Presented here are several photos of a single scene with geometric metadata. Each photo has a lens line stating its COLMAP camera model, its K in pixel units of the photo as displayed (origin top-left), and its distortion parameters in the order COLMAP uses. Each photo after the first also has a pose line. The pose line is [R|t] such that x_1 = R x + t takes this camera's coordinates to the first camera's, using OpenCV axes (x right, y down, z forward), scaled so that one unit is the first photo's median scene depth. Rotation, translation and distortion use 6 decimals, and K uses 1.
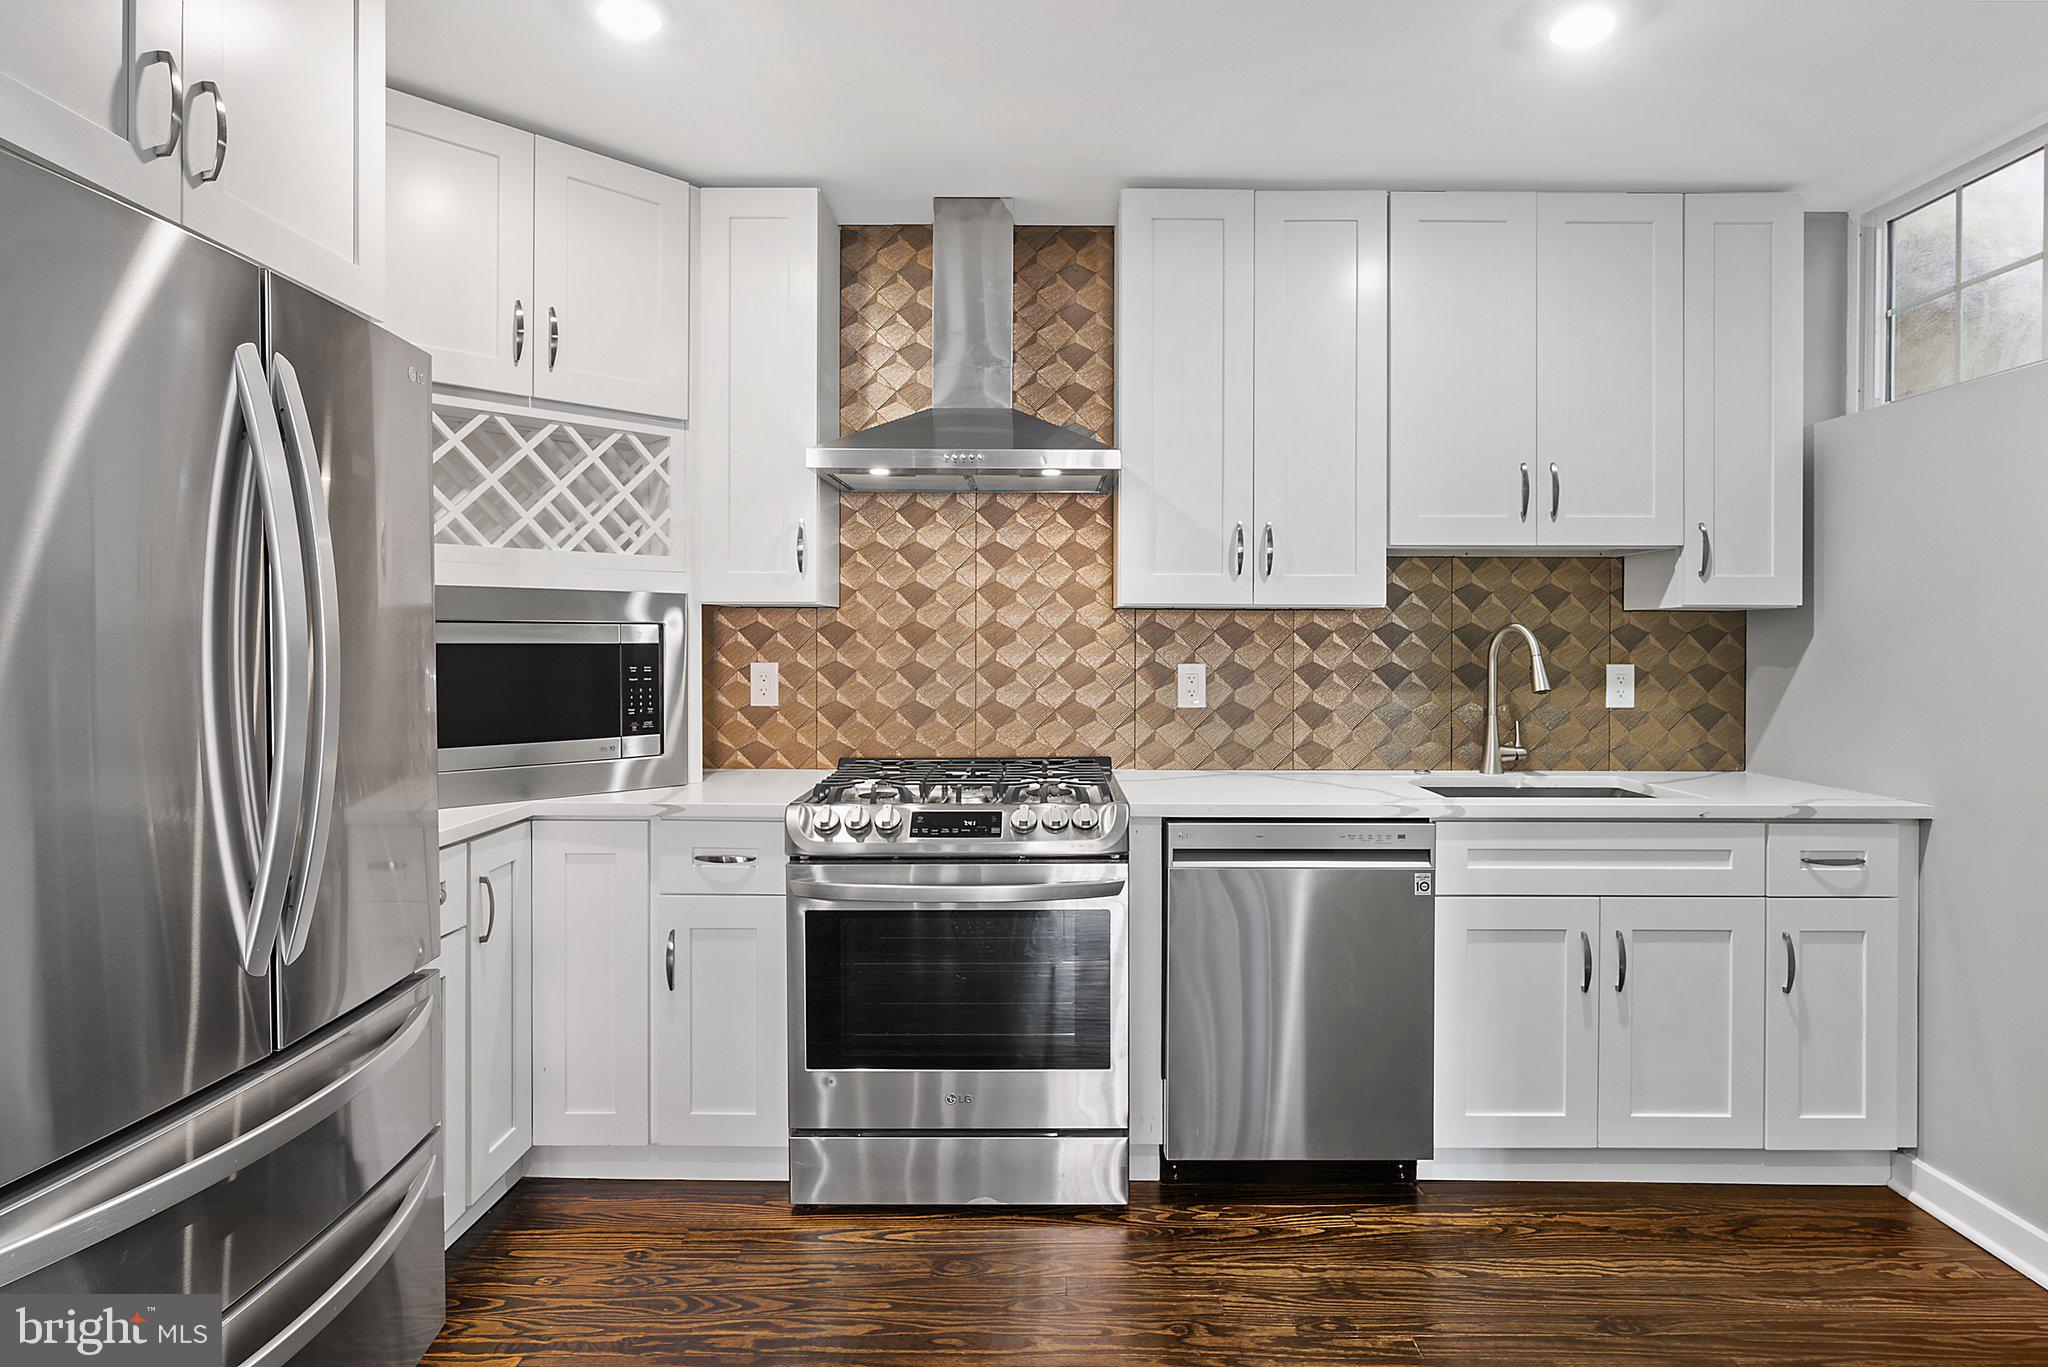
lens RADIAL K [[1040.1, 0, 1045.6], [0, 1040.1, 637.4], [0, 0, 1]] dist [-0.000437, -0.000001]
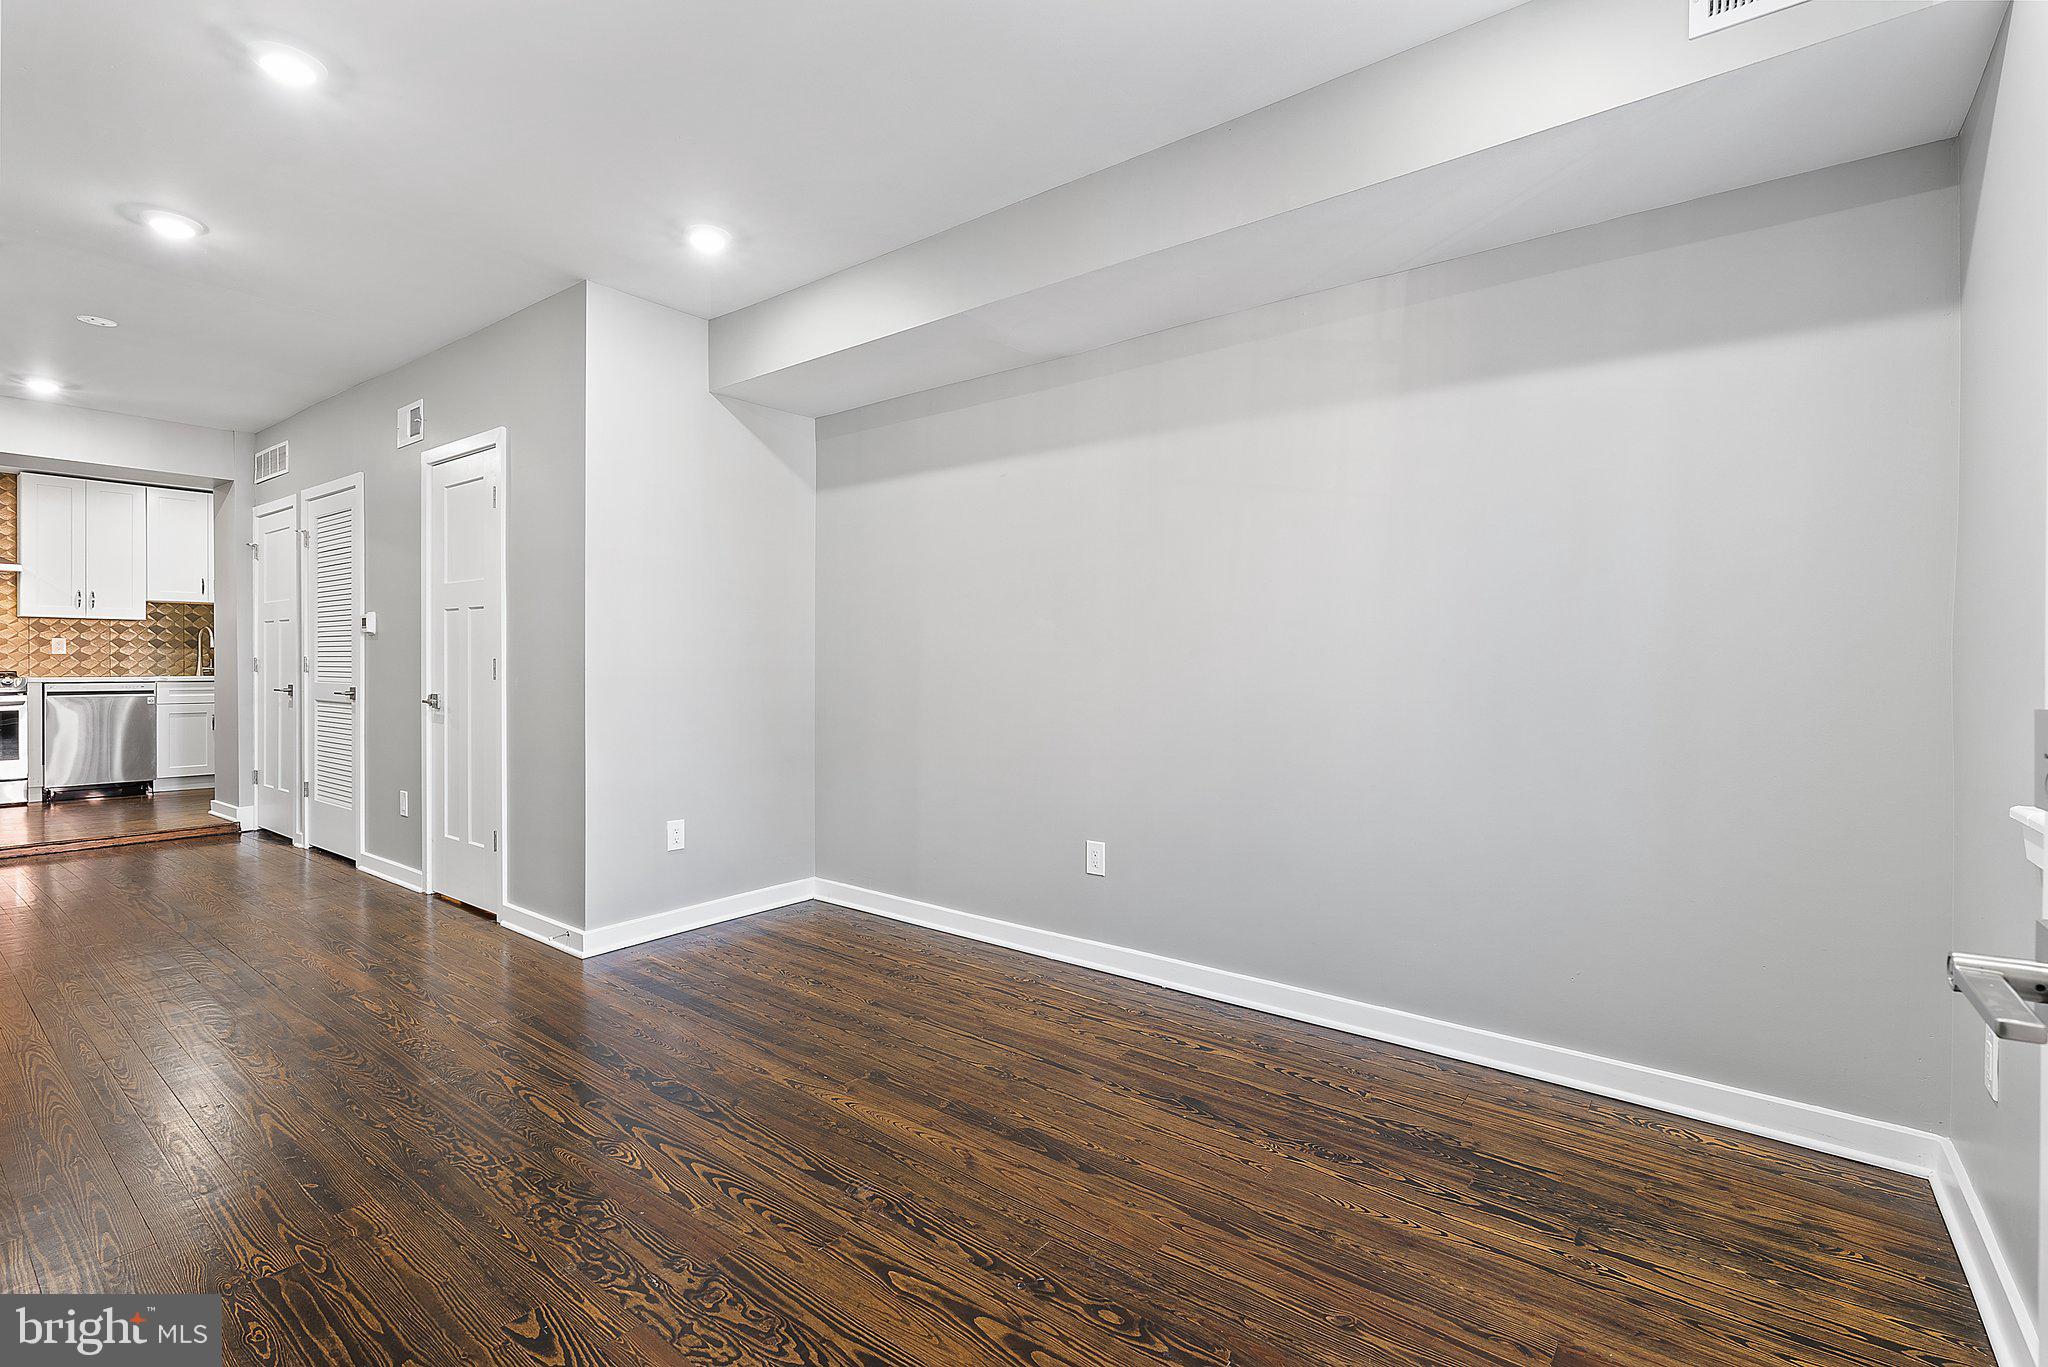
lens RADIAL K [[935.0, 0, 1017.8], [0, 935.0, 673.0], [0, 0, 1]] dist [-0.005825, 0.001991]
pose [[0.621698, -0.007234, 0.783224, -0.215432], [-0.003682, 0.999919, 0.012158, 0.079680], [-0.783248, -0.010443, 0.621621, -2.553543]]
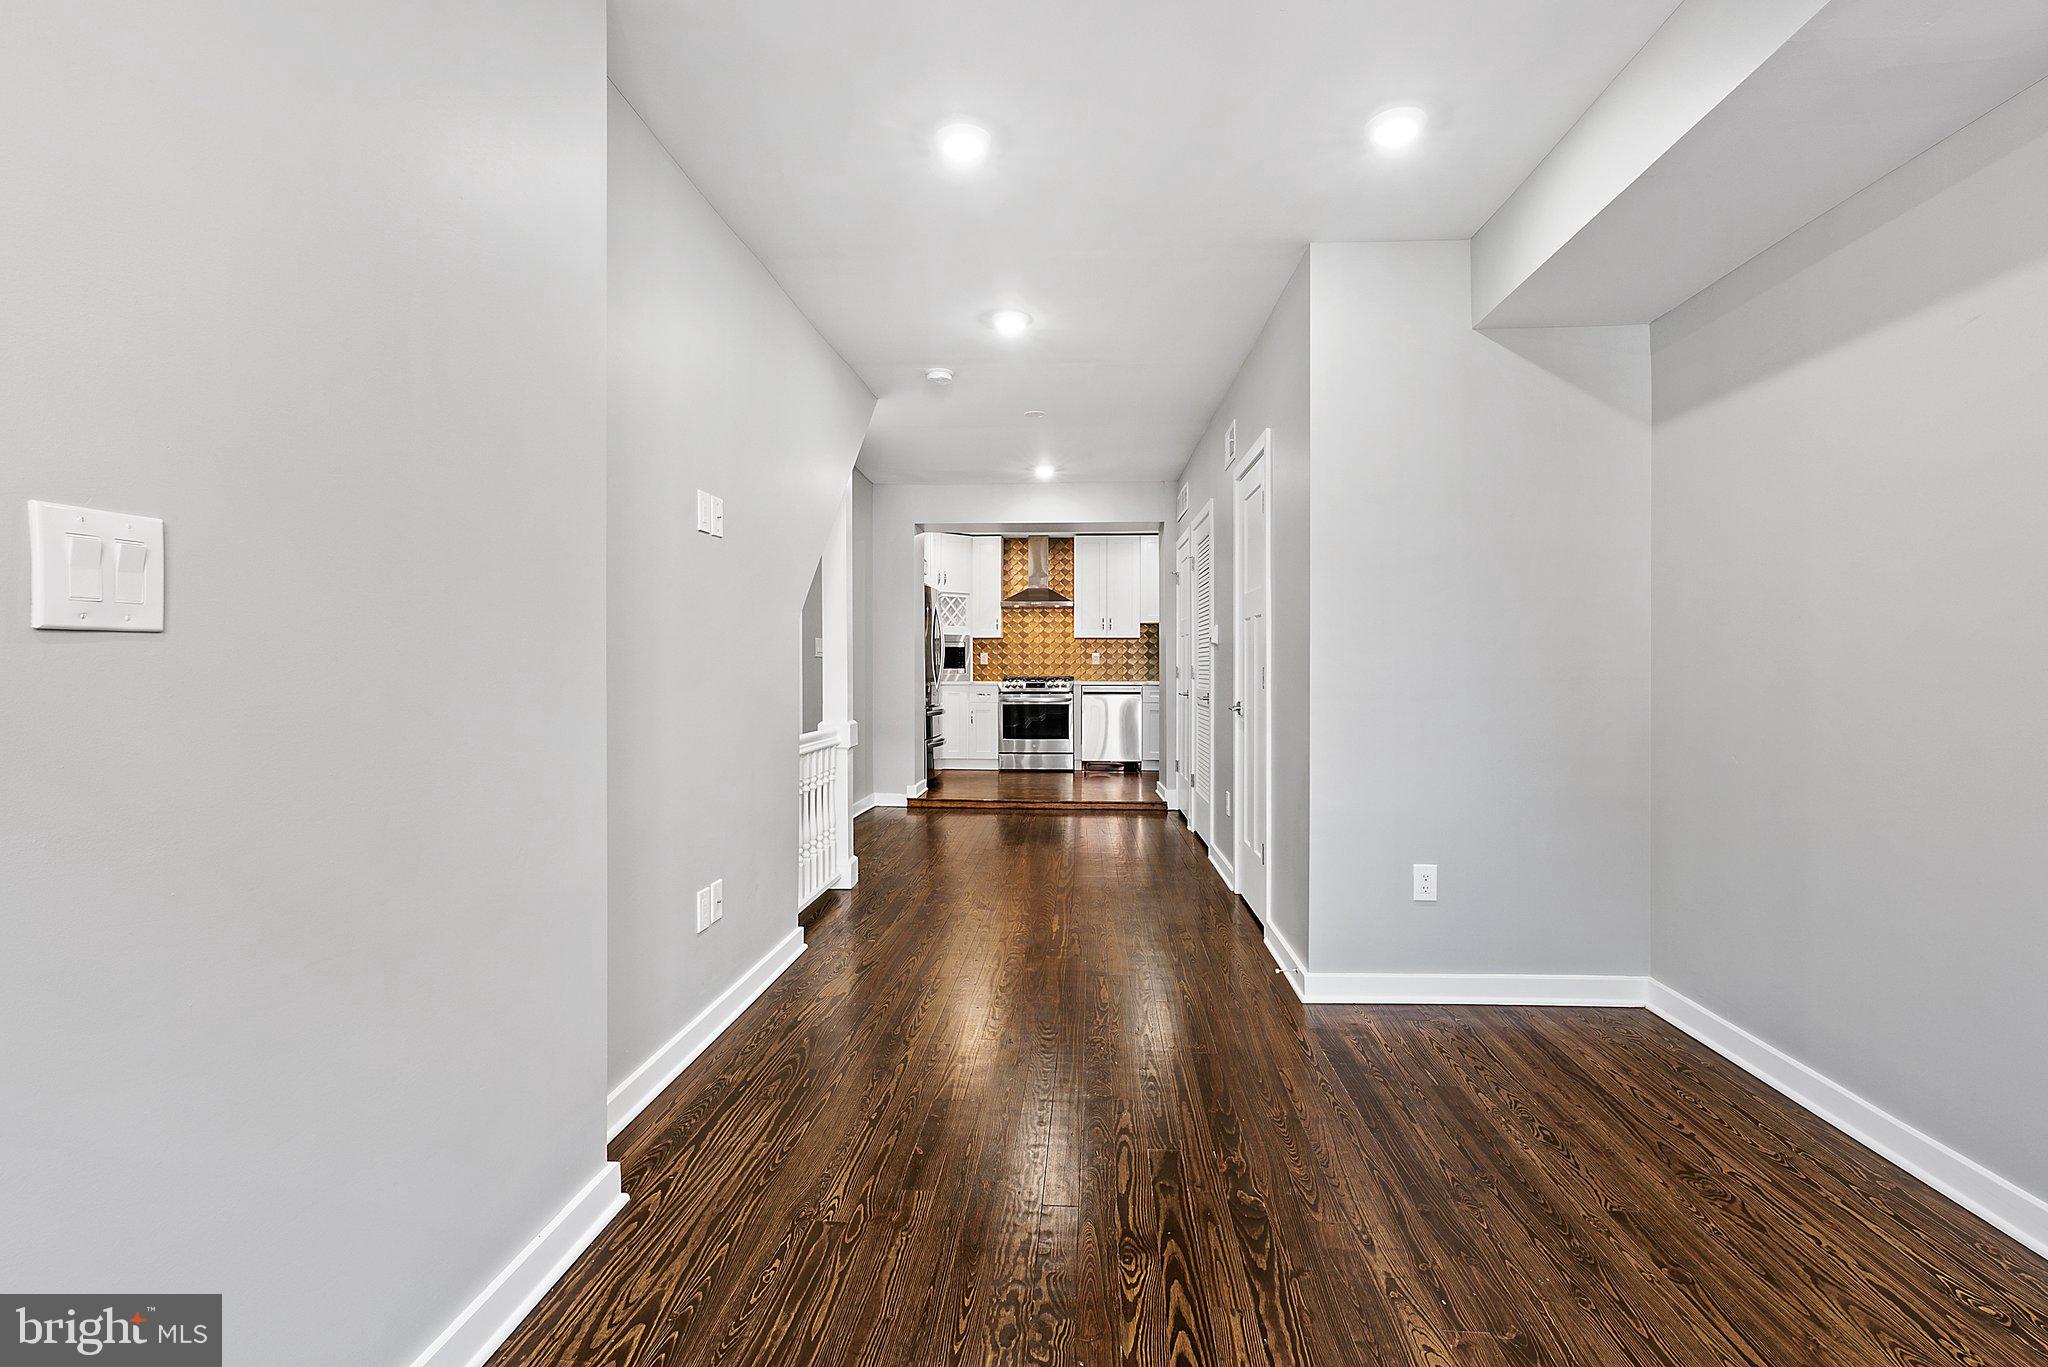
lens RADIAL K [[935.0, 0, 1020.0], [0, 935.0, 672.8], [0, 0, 1]] dist [-0.005825, 0.001991]
pose [[0.996934, -0.000503, -0.078240, 0.133055], [0.001027, 0.999977, 0.006654, 0.077064], [0.078235, -0.006714, 0.996912, -2.465710]]
